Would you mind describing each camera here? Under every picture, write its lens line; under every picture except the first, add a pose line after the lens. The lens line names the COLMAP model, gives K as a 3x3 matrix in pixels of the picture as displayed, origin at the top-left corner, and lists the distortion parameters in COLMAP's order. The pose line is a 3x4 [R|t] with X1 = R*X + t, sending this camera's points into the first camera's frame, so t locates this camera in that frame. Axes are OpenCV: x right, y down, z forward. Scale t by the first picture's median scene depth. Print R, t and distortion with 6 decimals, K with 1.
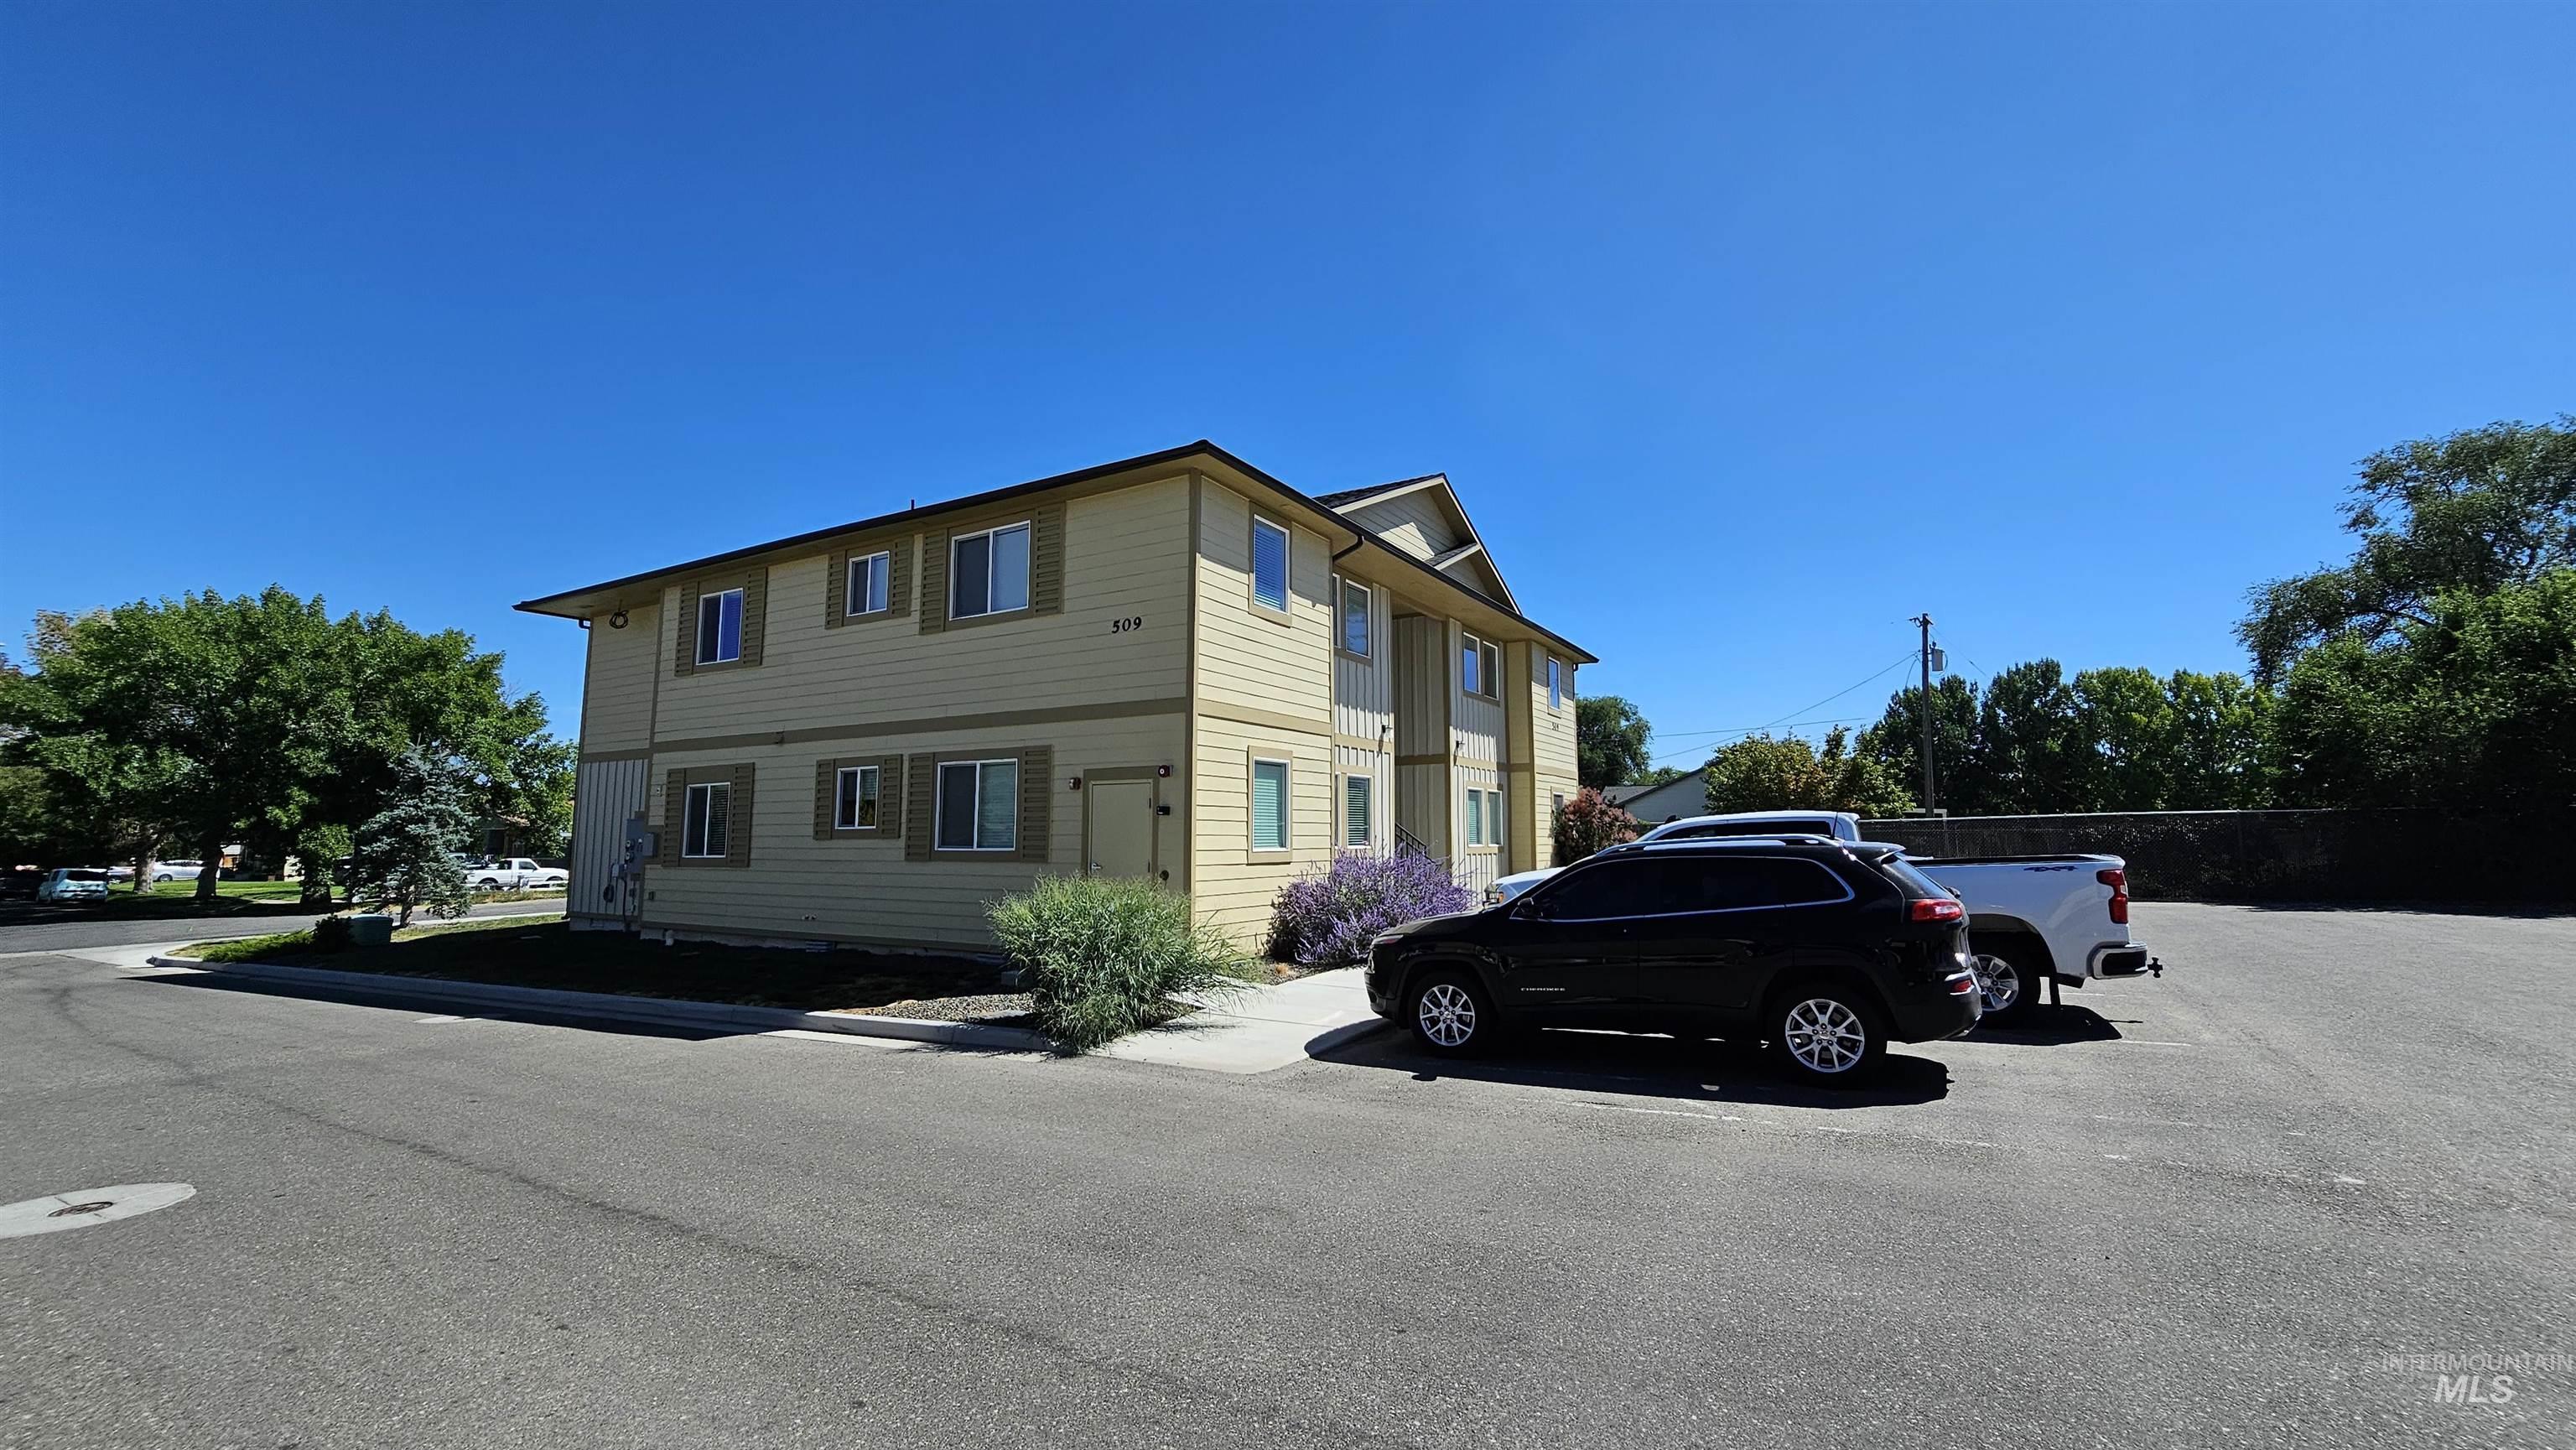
lens RADIAL K [[1057.5, 0, 1302.1], [0, 1057.5, 704.6], [0, 0, 1]] dist [0.000052, 0.000043]
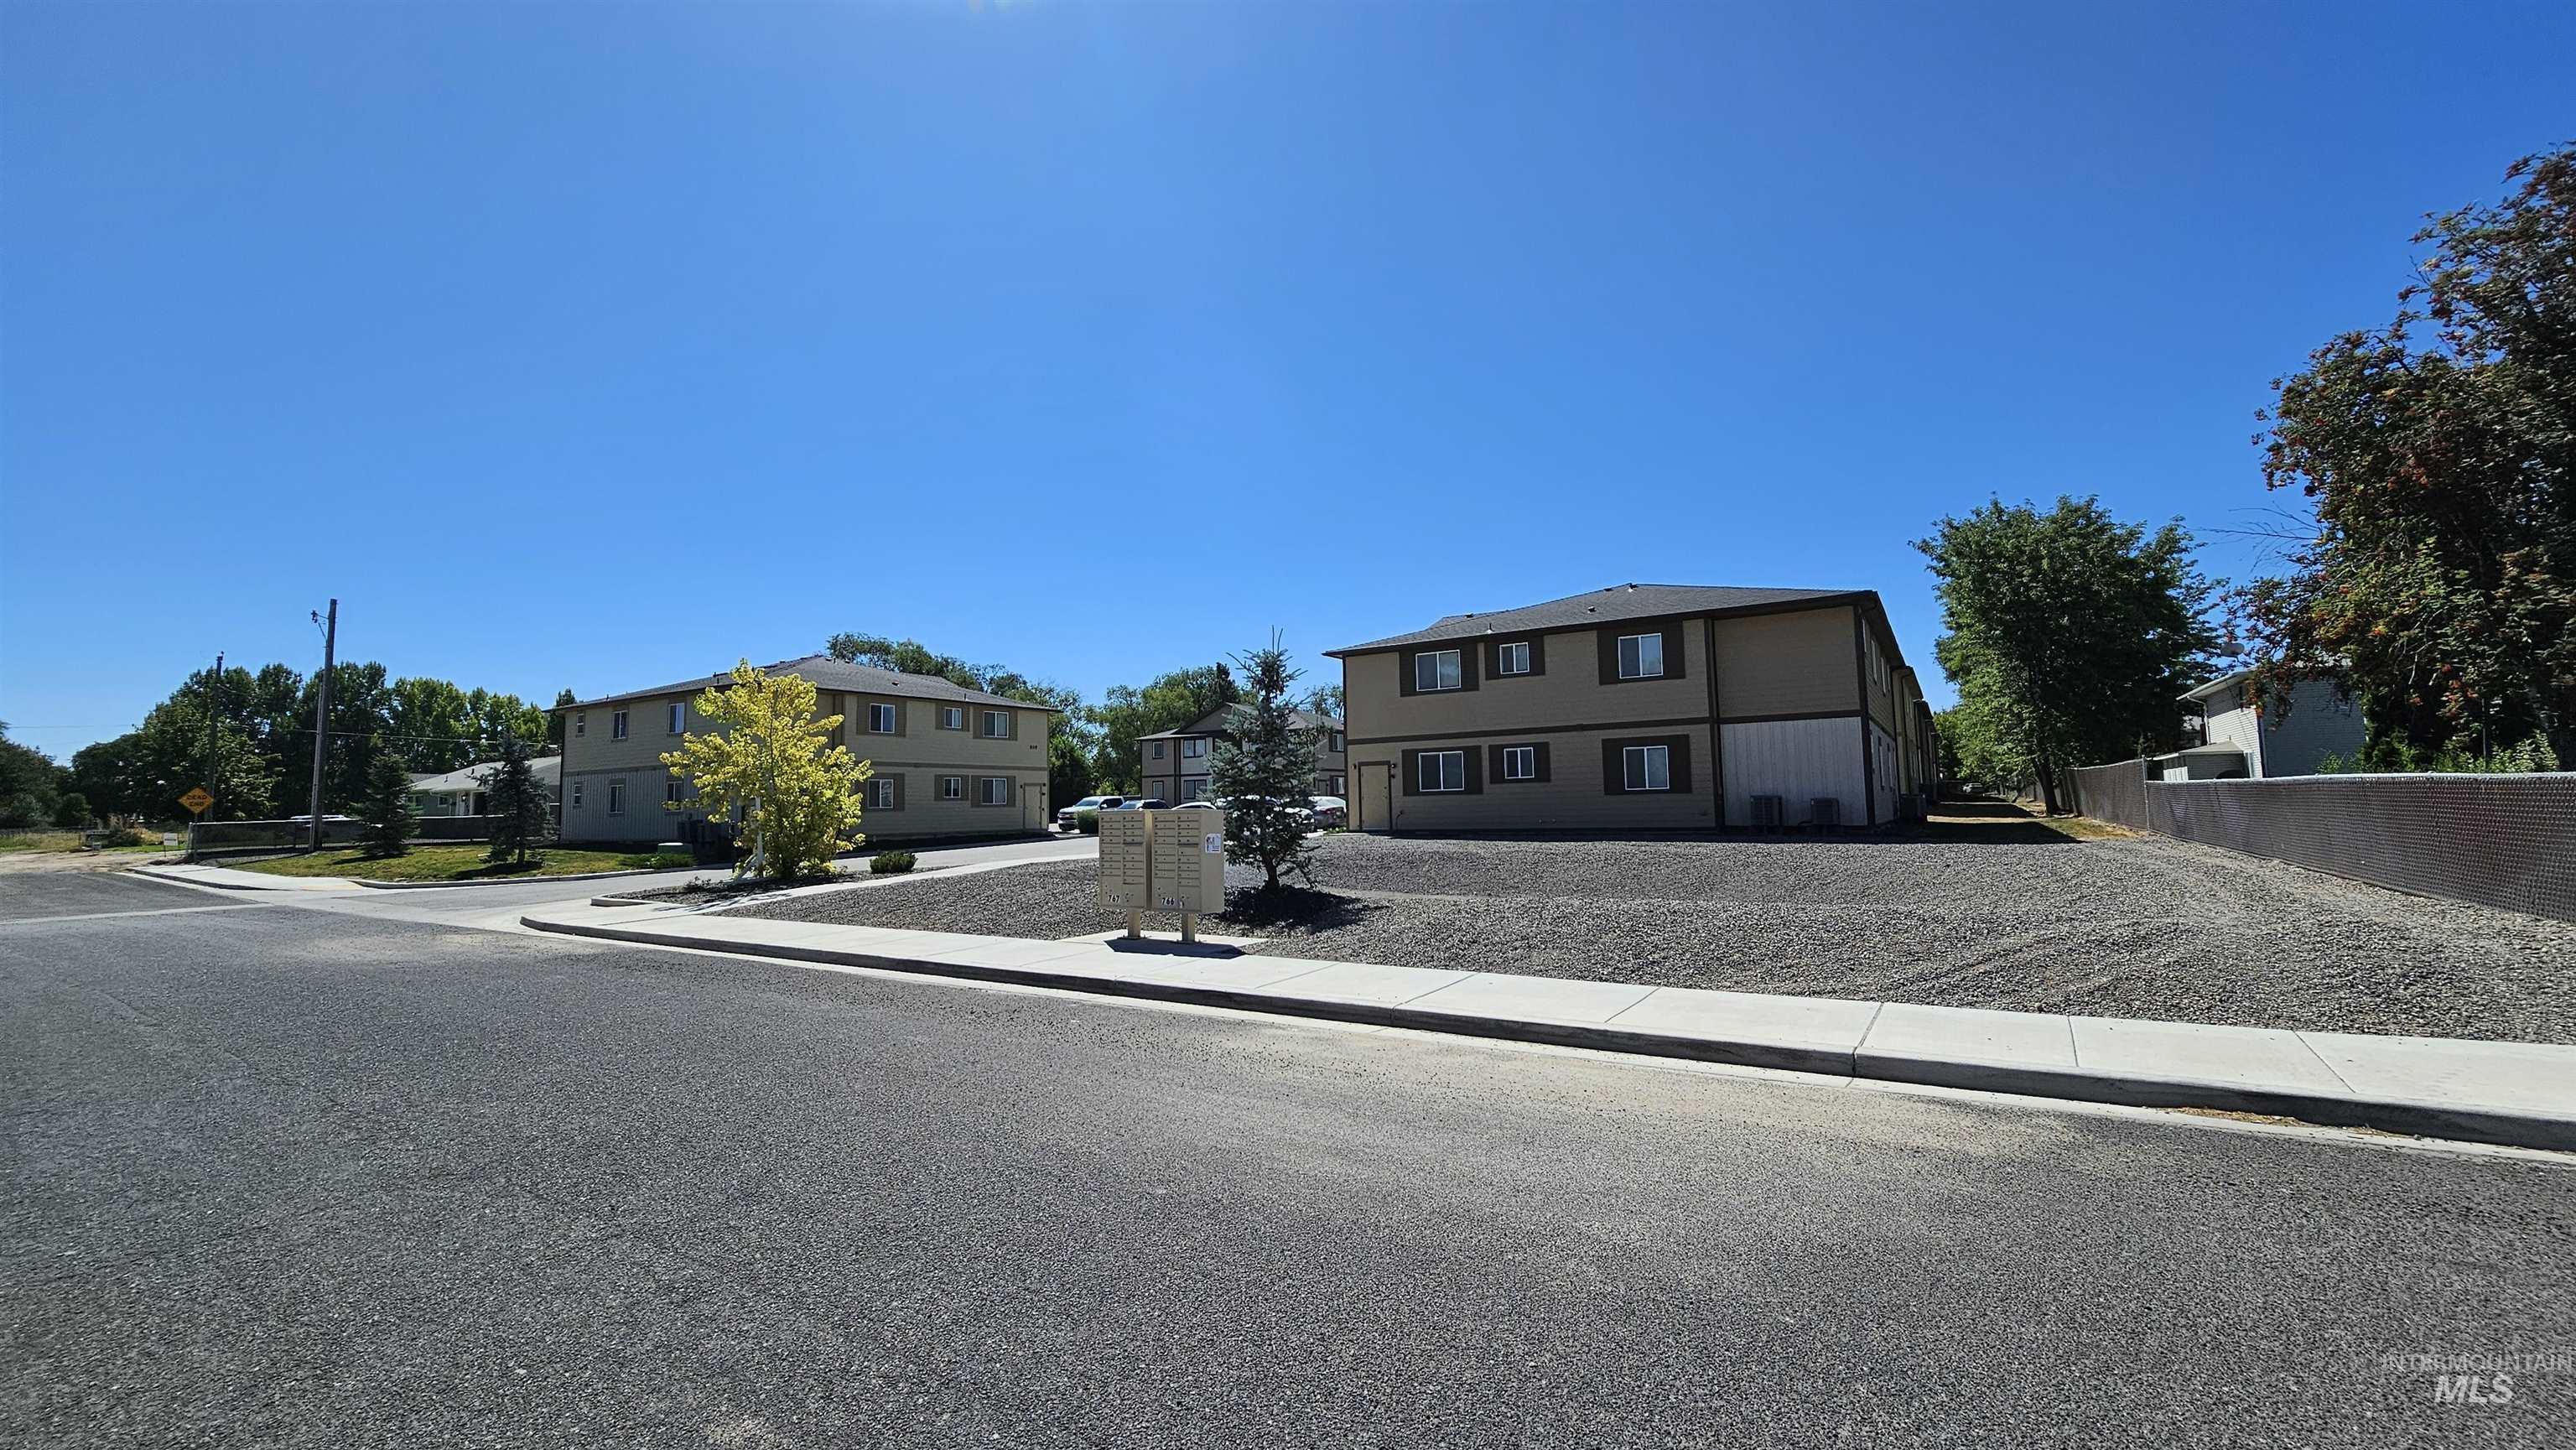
lens RADIAL K [[1057.5, 0, 1302.1], [0, 1057.5, 704.6], [0, 0, 1]] dist [0.000052, 0.000043]
pose [[0.032429, 0.101136, 0.994344, -3.776672], [-0.106956, 0.989506, -0.097156, 0.040246], [-0.993735, -0.103200, 0.042905, -0.145139]]
